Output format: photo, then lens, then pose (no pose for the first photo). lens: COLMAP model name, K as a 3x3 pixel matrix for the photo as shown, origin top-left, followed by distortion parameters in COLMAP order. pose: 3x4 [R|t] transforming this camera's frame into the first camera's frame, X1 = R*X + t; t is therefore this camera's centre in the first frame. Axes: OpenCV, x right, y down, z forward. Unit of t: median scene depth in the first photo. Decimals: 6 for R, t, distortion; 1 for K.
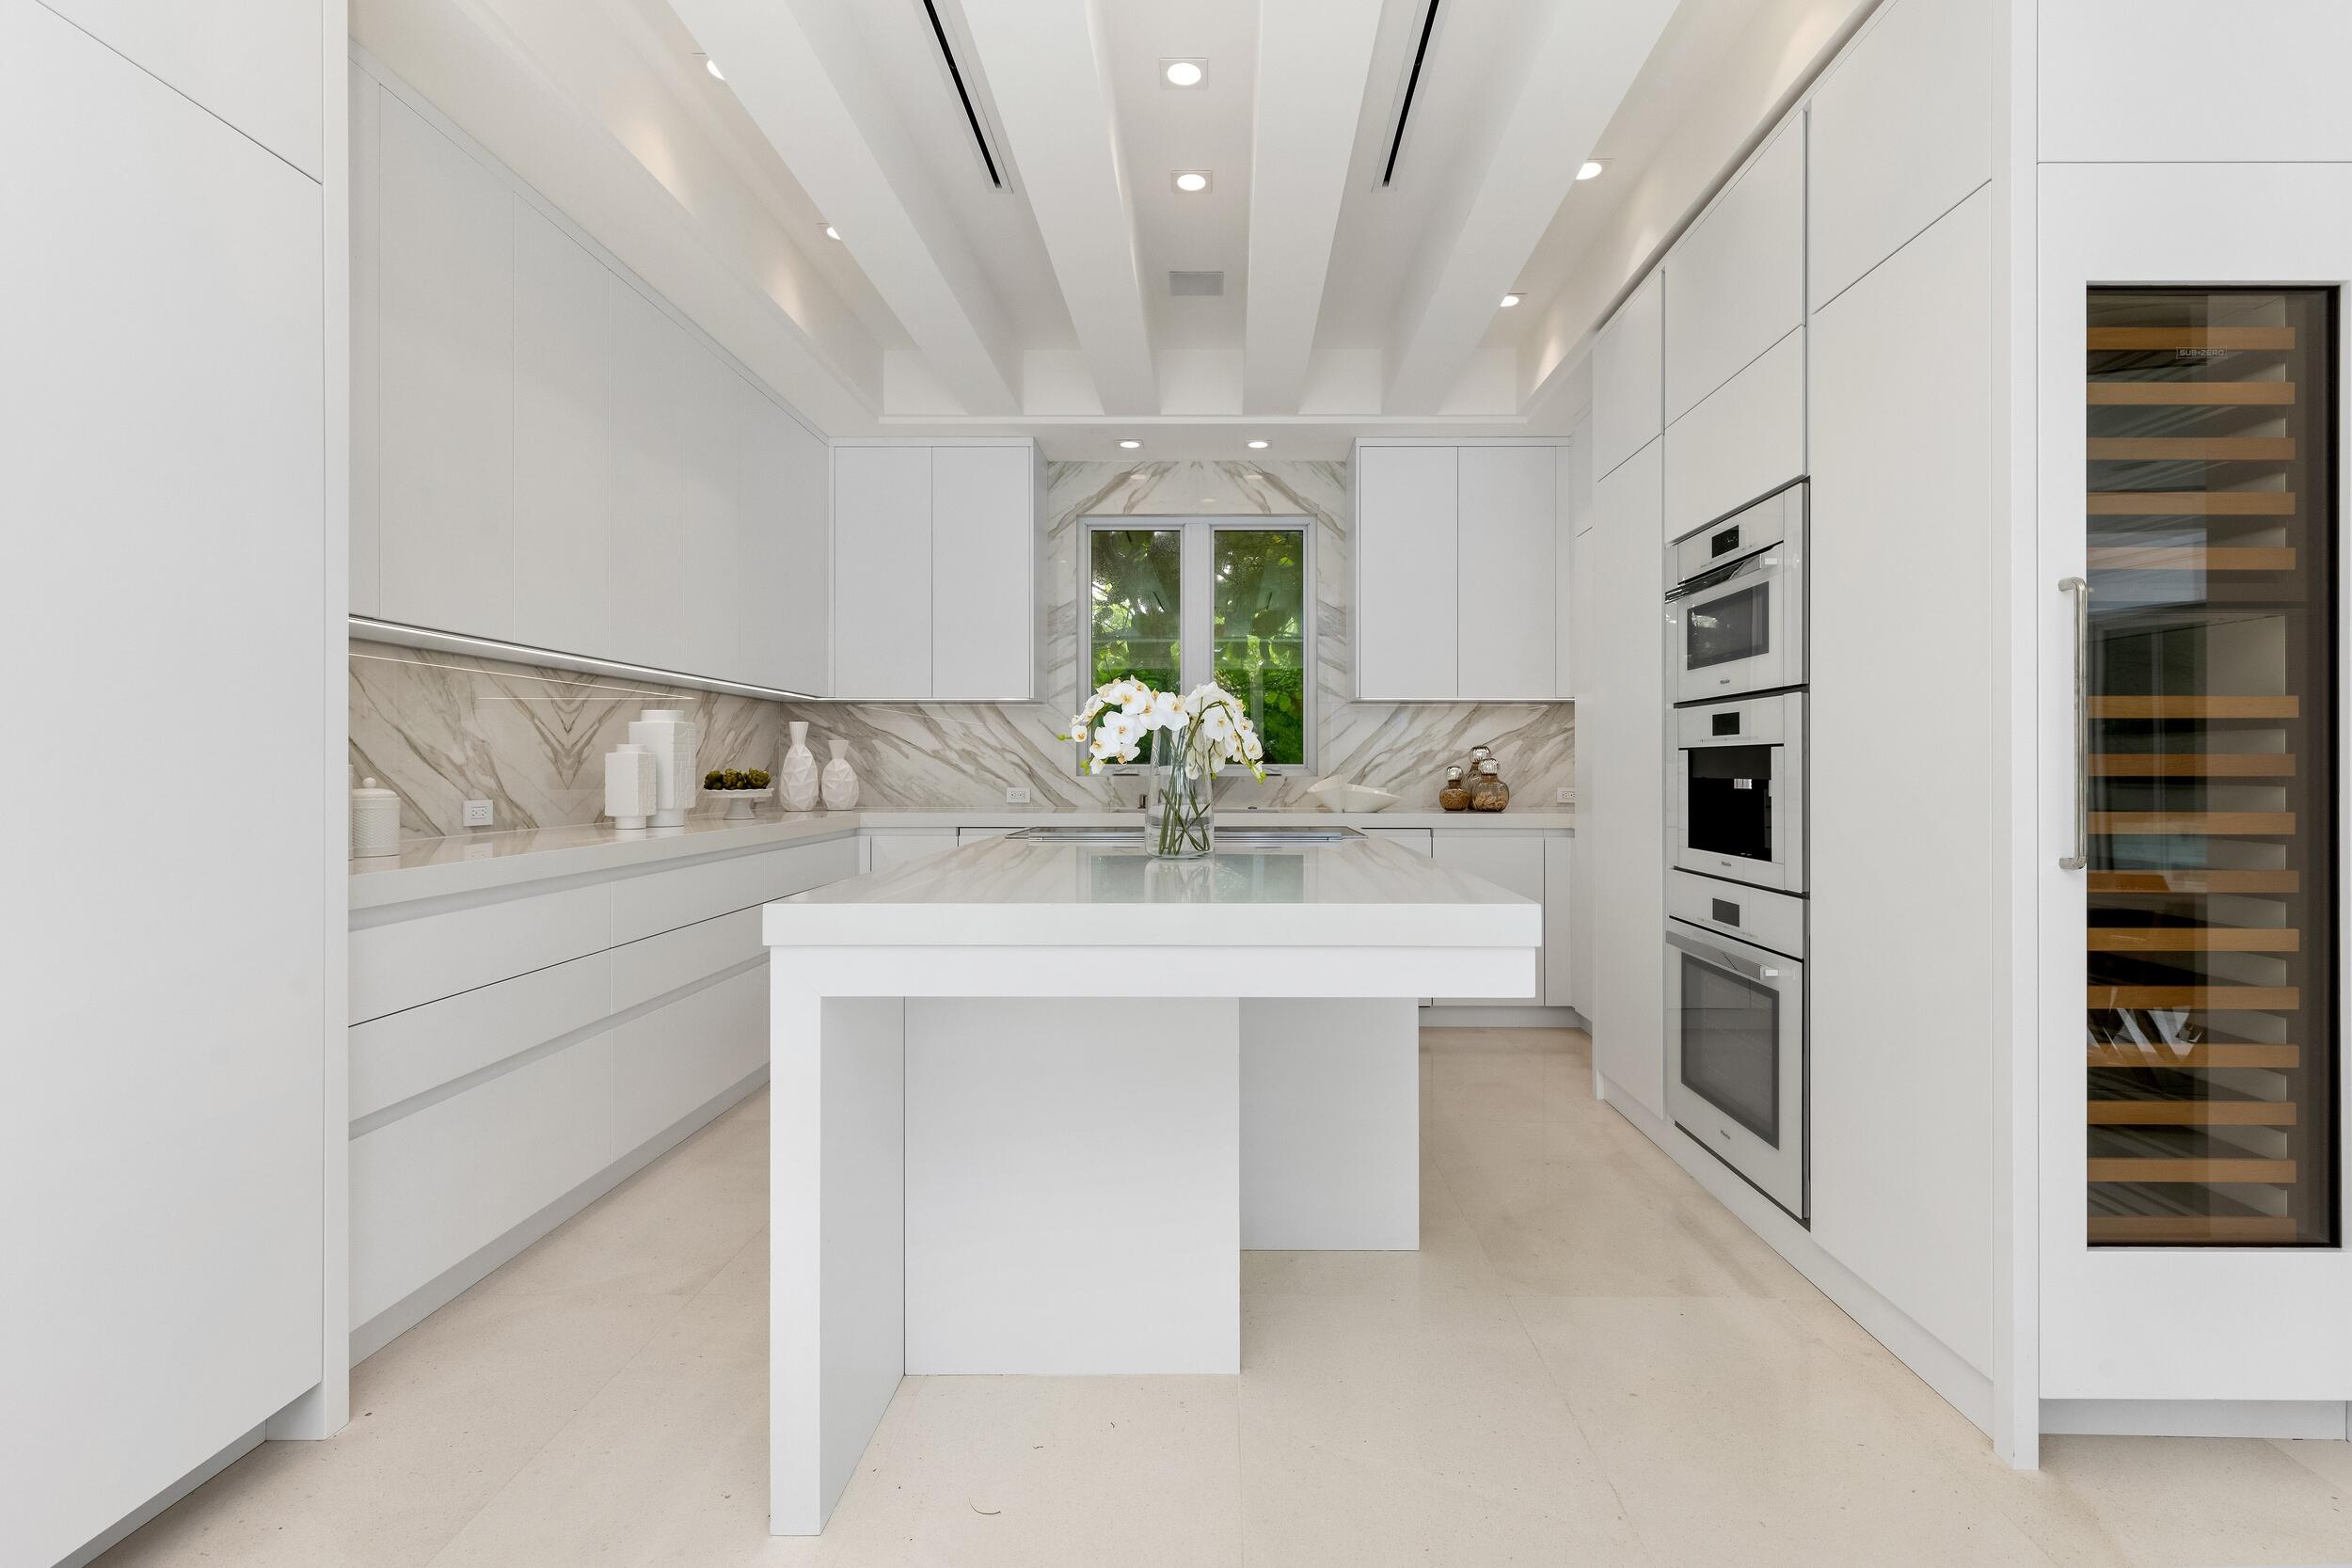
lens RADIAL K [[1079.4, 0, 1180.0], [0, 1079.4, 770.4], [0, 0, 1]] dist [-0.000906, -0.000278]
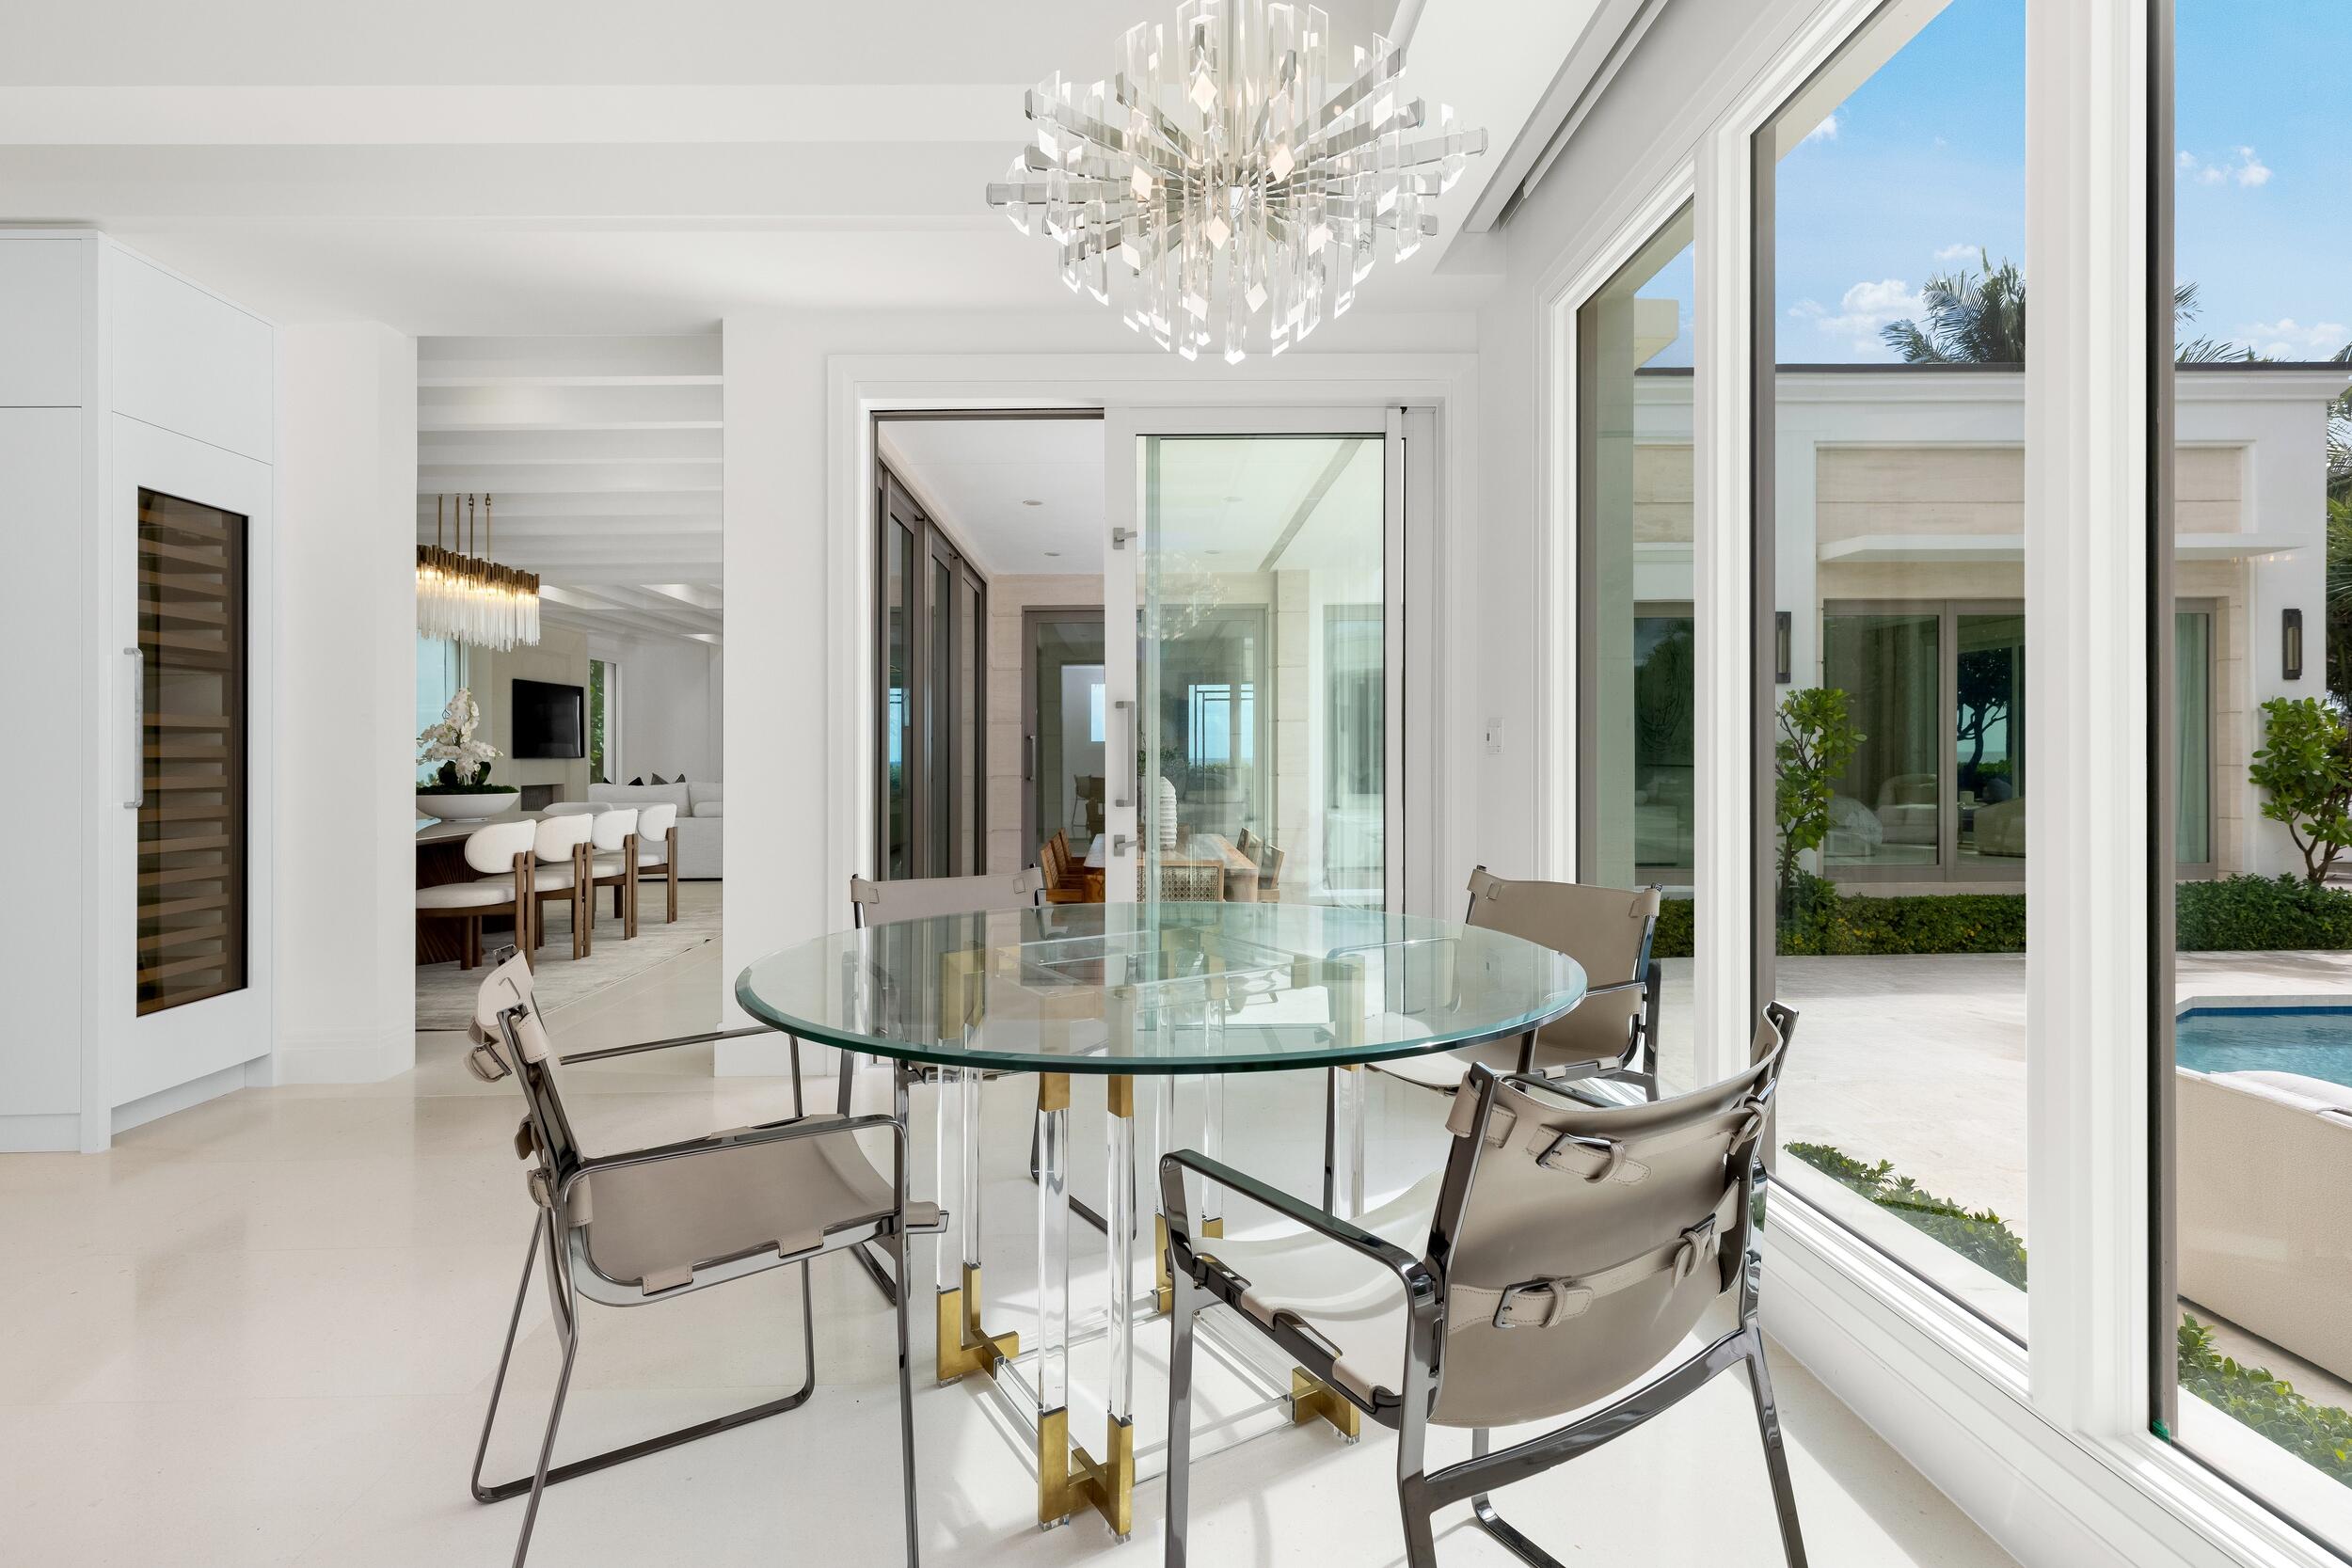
lens RADIAL K [[1079.4, 0, 1169.8], [0, 1079.4, 762.8], [0, 0, 1]] dist [-0.000906, -0.000278]
pose [[-0.076587, 0.000009, 0.997063, -1.070508], [-0.002838, 0.999996, -0.000227, 0.011123], [-0.997059, -0.002847, -0.076587, -0.573947]]
